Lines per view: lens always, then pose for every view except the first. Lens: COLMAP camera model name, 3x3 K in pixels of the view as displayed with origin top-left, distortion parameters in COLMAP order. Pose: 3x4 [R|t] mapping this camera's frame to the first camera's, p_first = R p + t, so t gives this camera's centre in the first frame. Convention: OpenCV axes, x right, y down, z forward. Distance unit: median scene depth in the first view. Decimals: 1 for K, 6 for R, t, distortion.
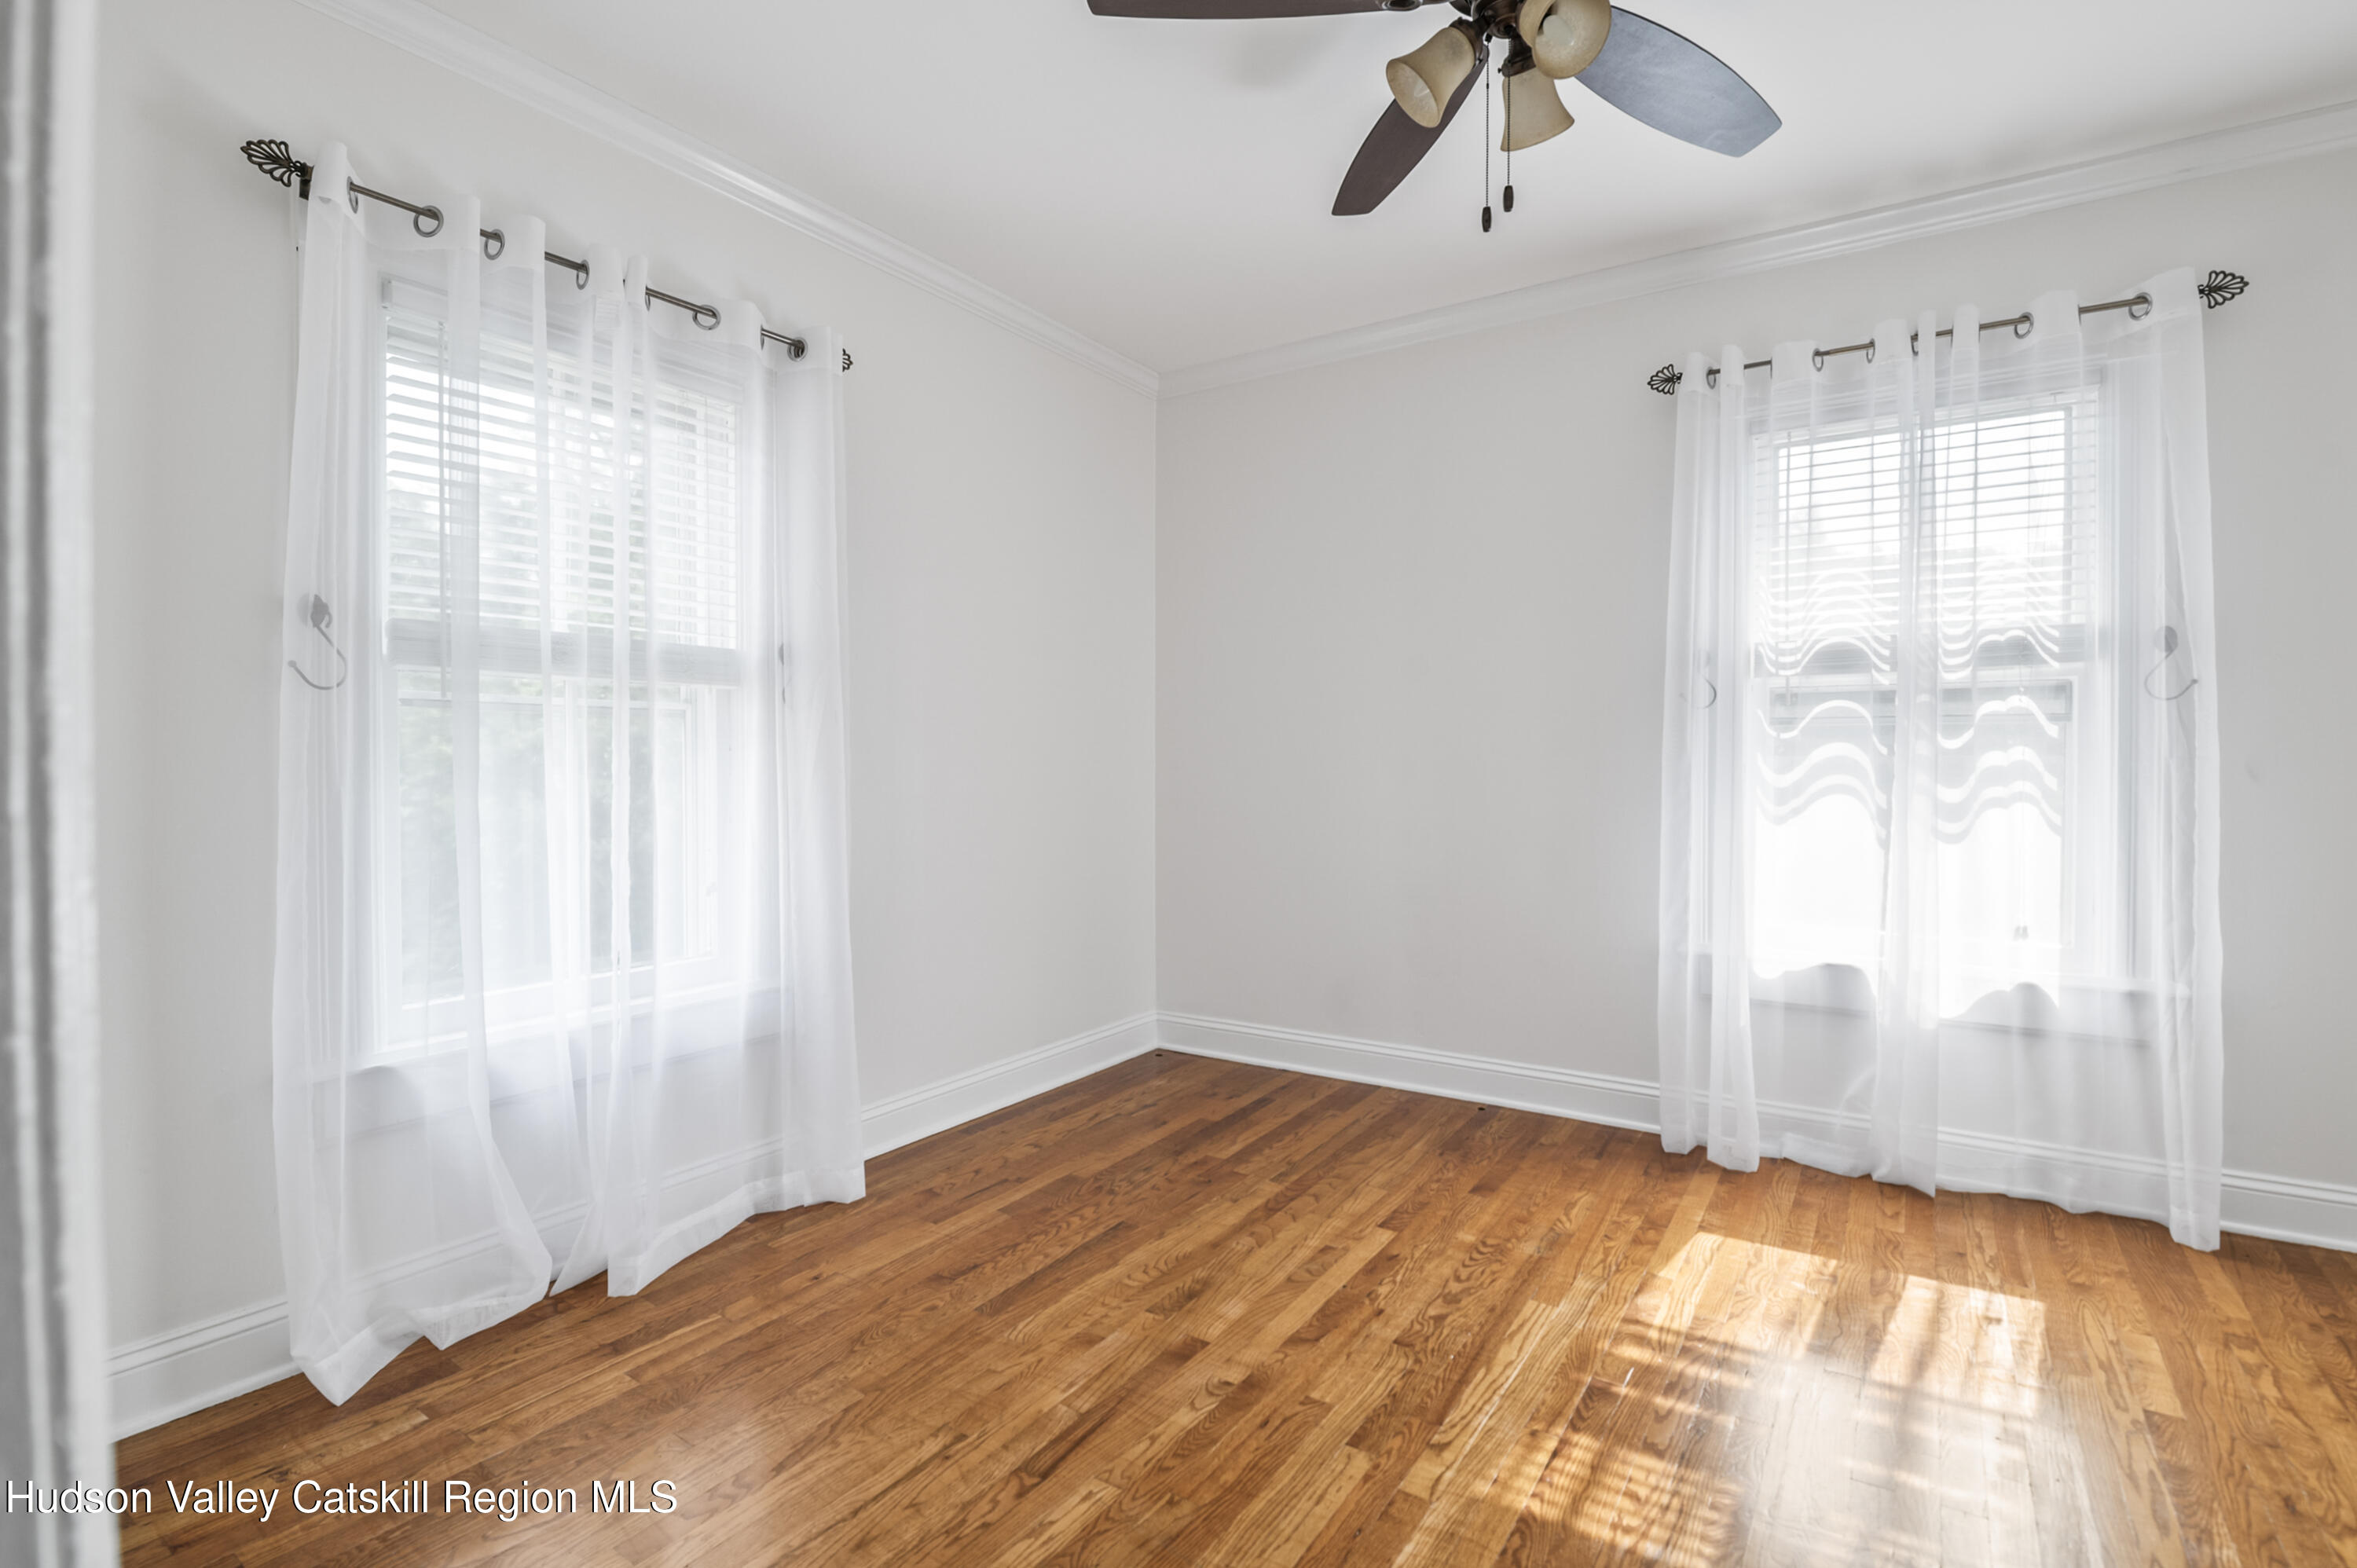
lens RADIAL K [[1113.0, 0, 1179.6], [0, 1113.0, 757.8], [0, 0, 1]] dist [-0.015988, -0.000183]
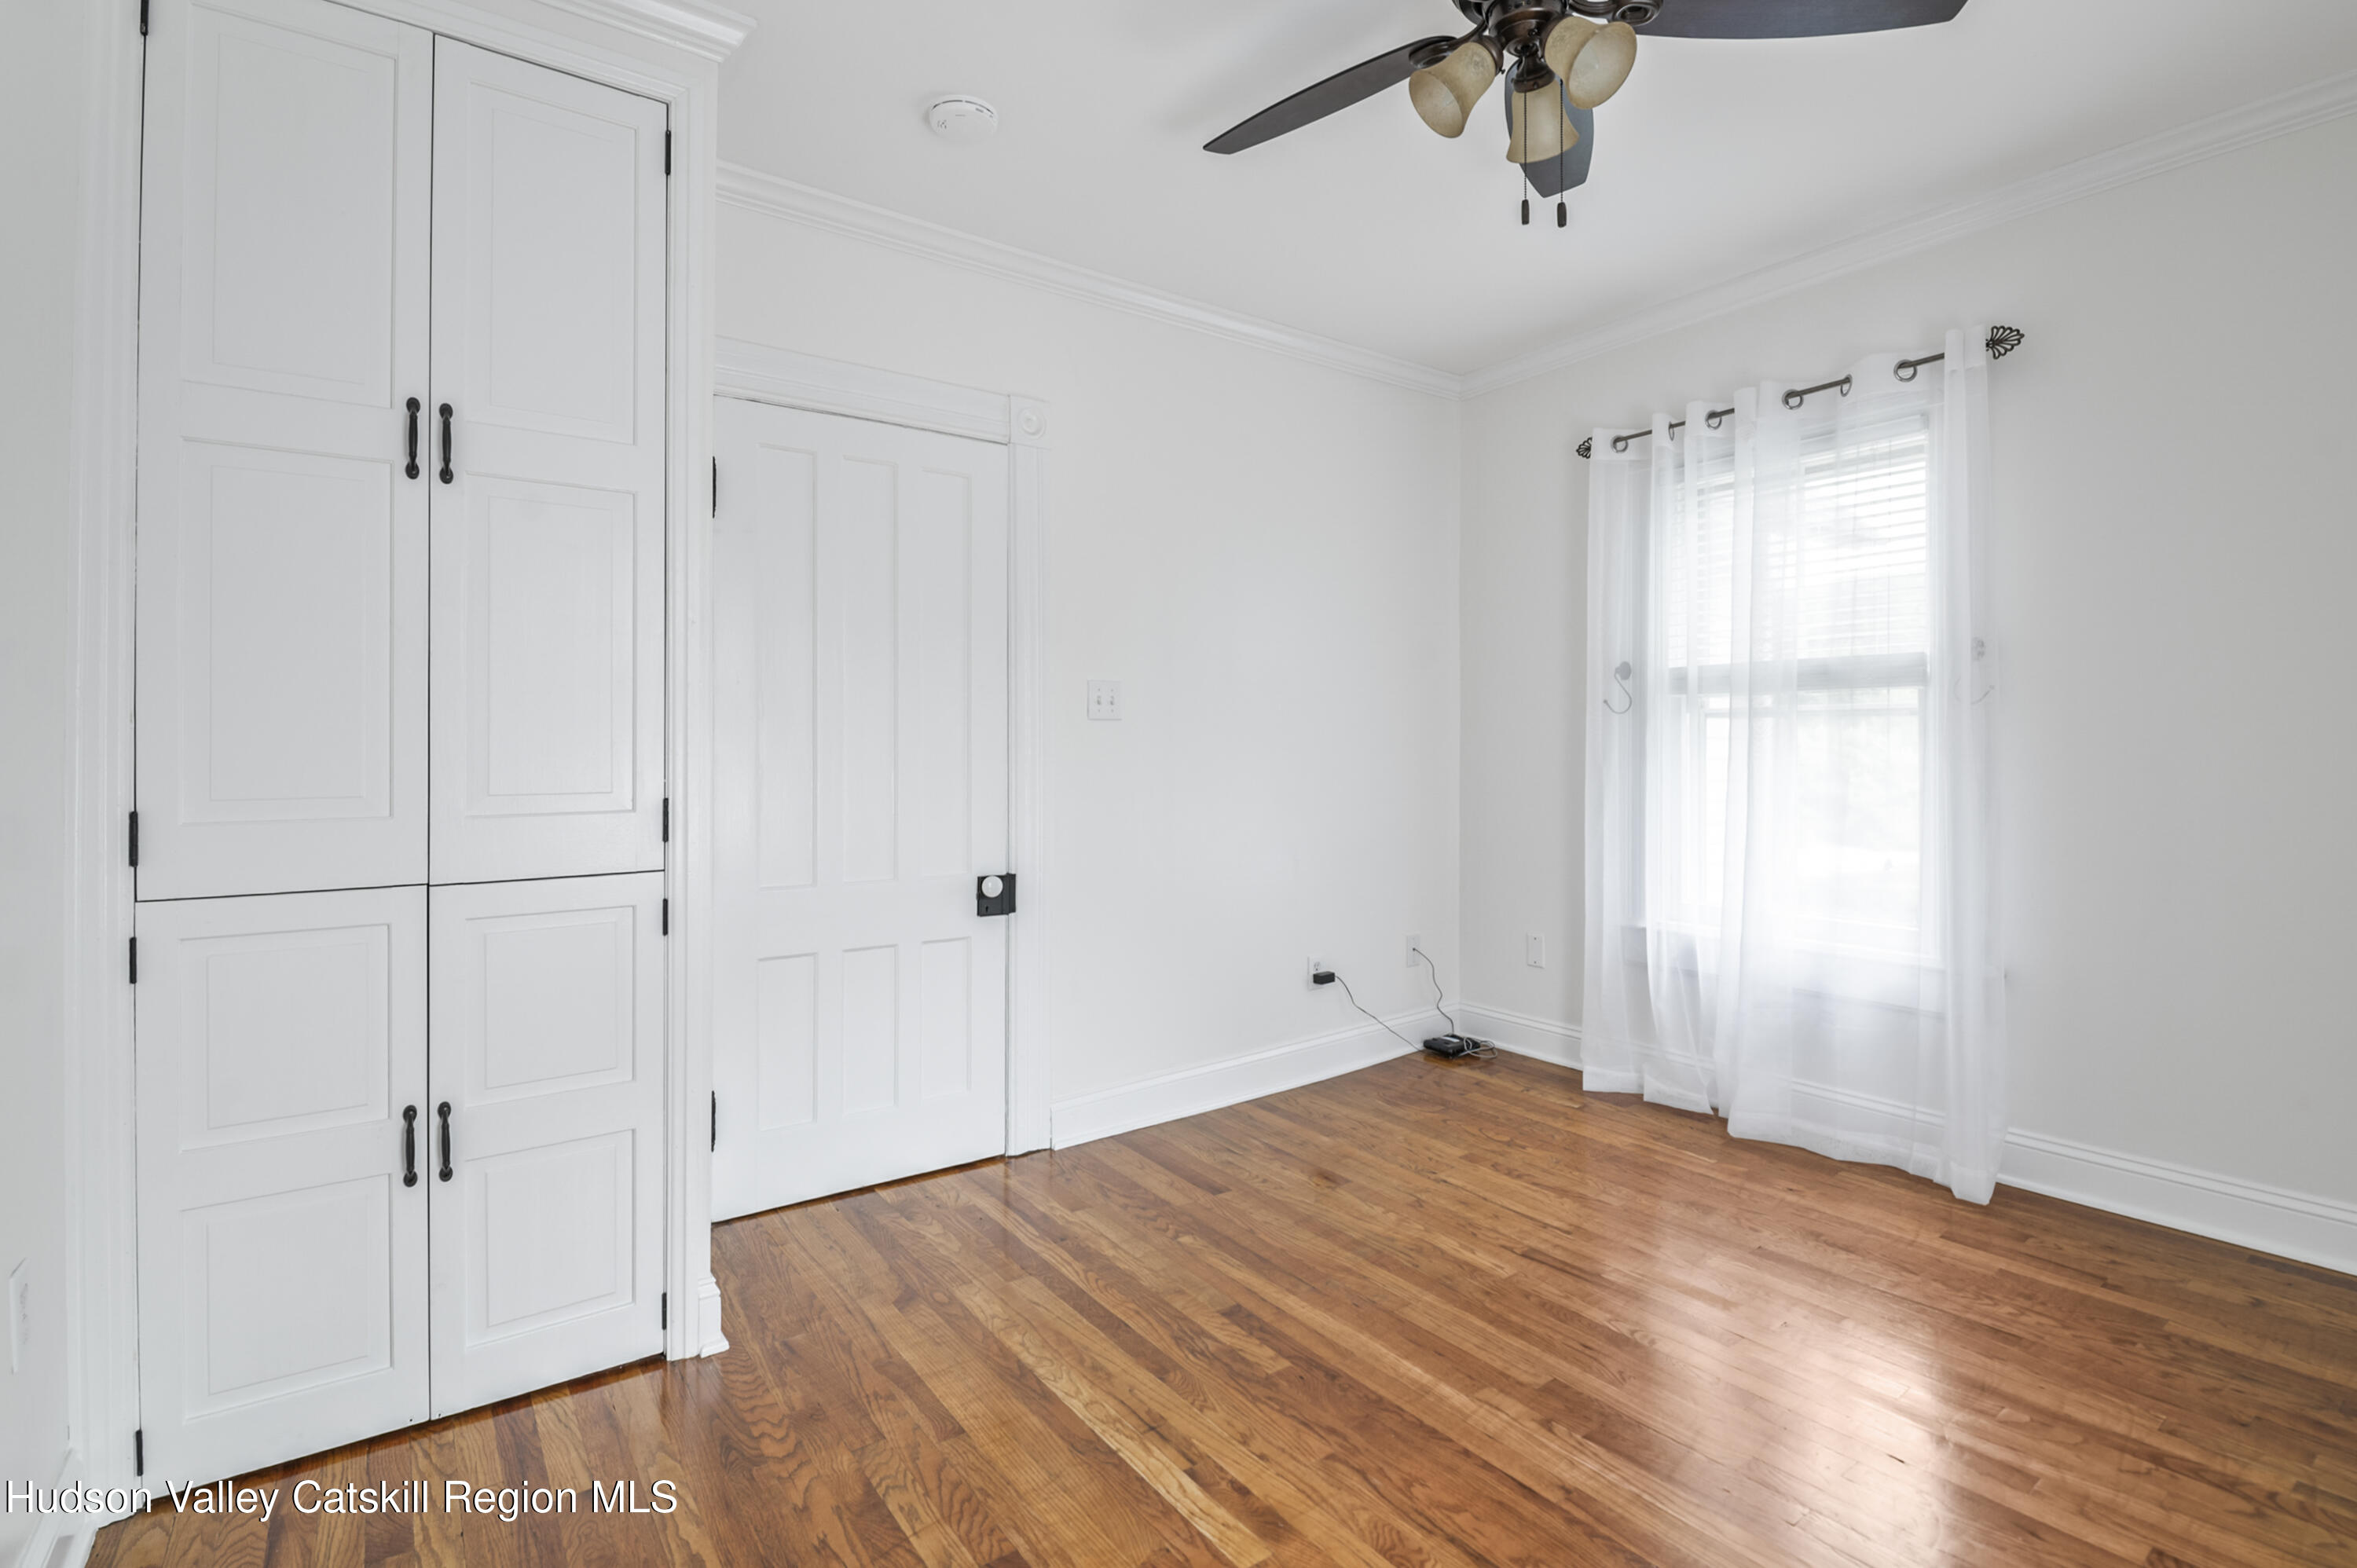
lens RADIAL K [[1113.0, 0, 1179.6], [0, 1113.0, 757.8], [0, 0, 1]] dist [-0.015988, -0.000183]
pose [[-0.348484, 0.012096, -0.937237, 1.249286], [0.000316, 0.999918, 0.012788, -0.013648], [0.937315, 0.004160, -0.348460, 0.982669]]
